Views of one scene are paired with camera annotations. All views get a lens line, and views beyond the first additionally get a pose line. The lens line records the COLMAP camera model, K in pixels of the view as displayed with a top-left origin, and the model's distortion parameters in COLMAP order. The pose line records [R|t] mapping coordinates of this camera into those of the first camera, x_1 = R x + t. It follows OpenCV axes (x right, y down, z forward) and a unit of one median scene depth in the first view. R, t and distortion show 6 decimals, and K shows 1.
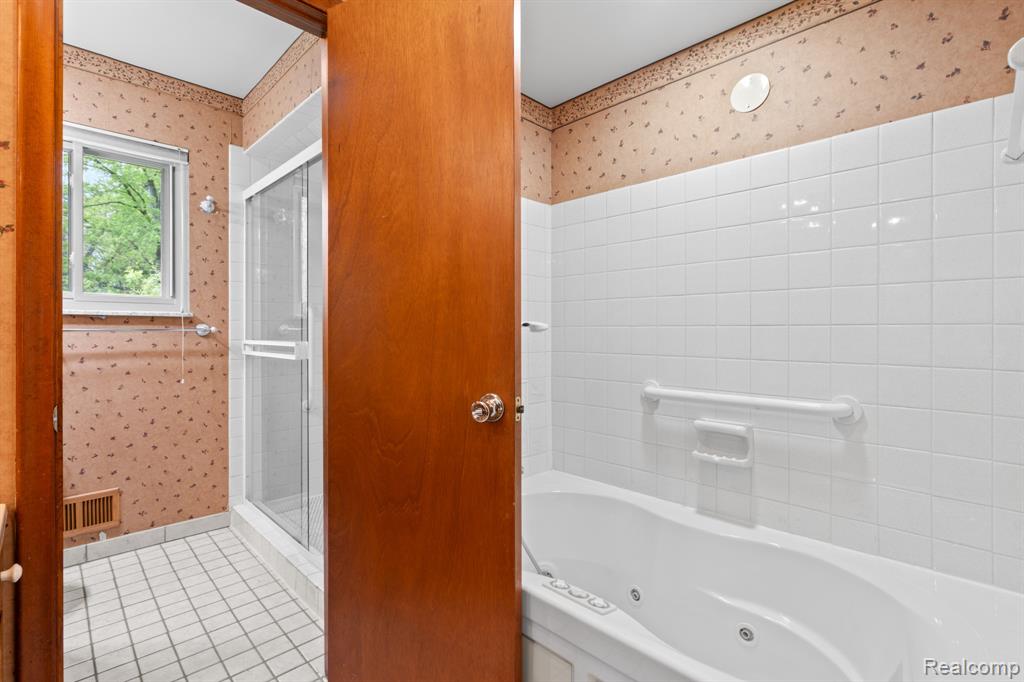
lens RADIAL K [[475.4, 0, 503.0], [0, 475.4, 328.3], [0, 0, 1]] dist [-0.002837, 0.000781]
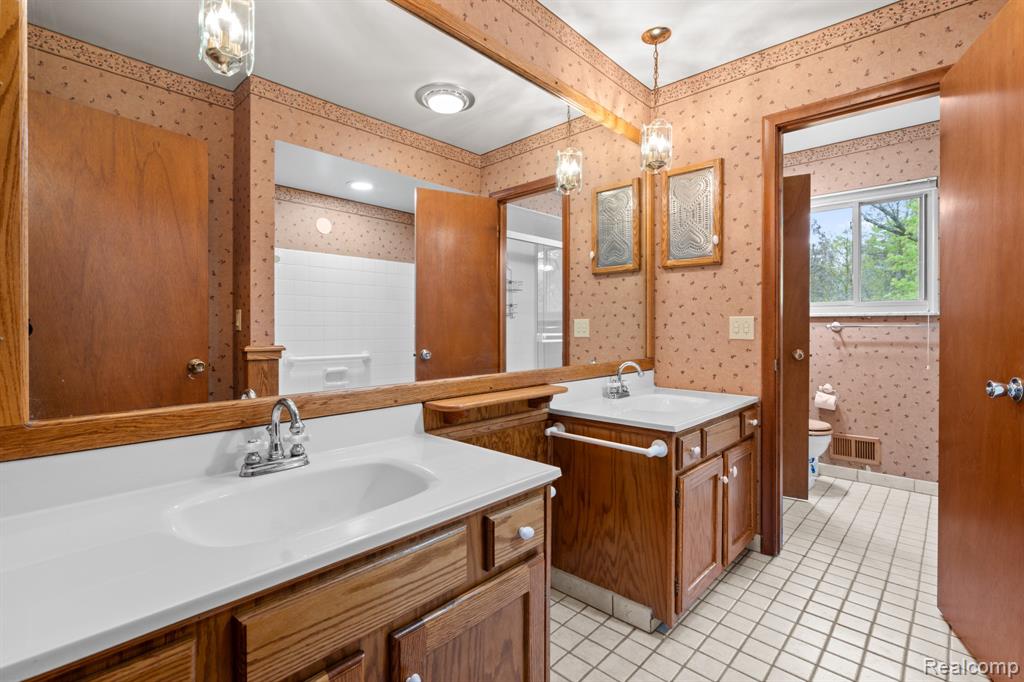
lens RADIAL K [[475.4, 0, 511.8], [0, 475.4, 332.9], [0, 0, 1]] dist [-0.002837, 0.000781]
pose [[0.036238, 0.009488, -0.999298, 0.544623], [0.002066, 0.999952, 0.009569, 0.007705], [0.999341, -0.002411, 0.036217, -0.135166]]
